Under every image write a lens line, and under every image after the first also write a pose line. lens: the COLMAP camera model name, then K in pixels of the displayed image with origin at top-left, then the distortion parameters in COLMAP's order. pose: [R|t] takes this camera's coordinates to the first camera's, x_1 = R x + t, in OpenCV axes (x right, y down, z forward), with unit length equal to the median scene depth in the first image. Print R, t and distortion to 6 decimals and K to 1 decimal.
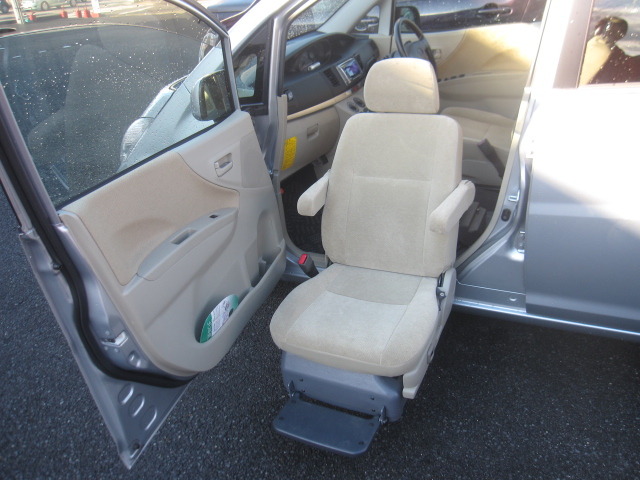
lens RADIAL K [[531.9, 0, 321.1], [0, 531.9, 234.3], [0, 0, 1]] dist [-0.055958, 0.037351]
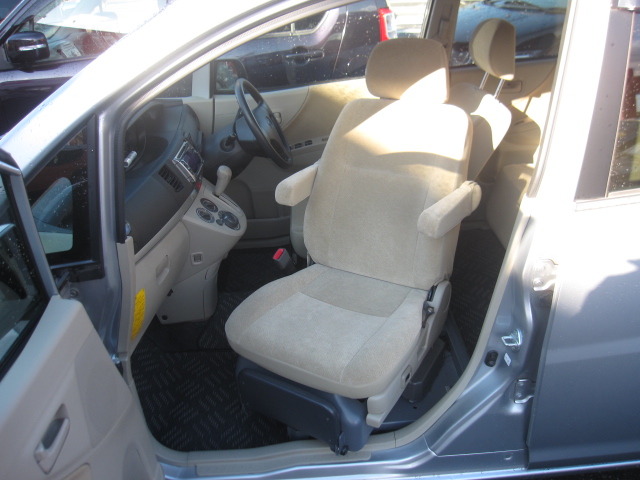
lens RADIAL K [[531.9, 0, 318.5], [0, 531.9, 242.4], [0, 0, 1]] dist [-0.055958, 0.037351]
pose [[0.883586, -0.178875, 0.432759, -0.133945], [0.190961, 0.981471, 0.015782, -0.224094], [-0.427563, 0.068695, 0.901372, 0.386024]]
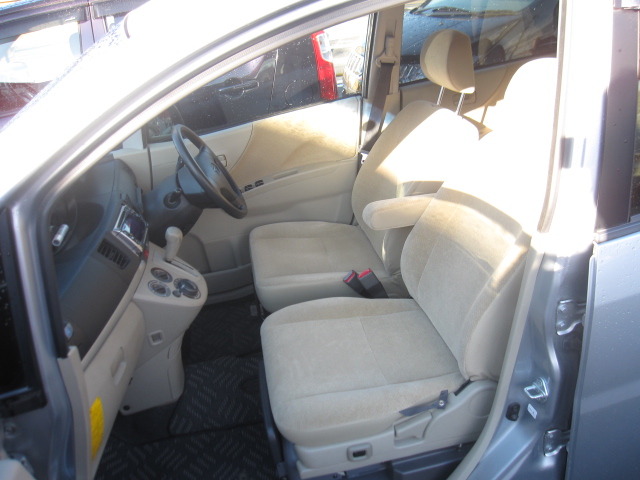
lens RADIAL K [[531.9, 0, 317.6], [0, 531.9, 246.4], [0, 0, 1]] dist [-0.055958, 0.037351]
pose [[0.804869, -0.283754, 0.521219, -0.107865], [0.324266, 0.945859, 0.014198, -0.280051], [-0.497029, 0.157586, 0.853305, 0.481014]]
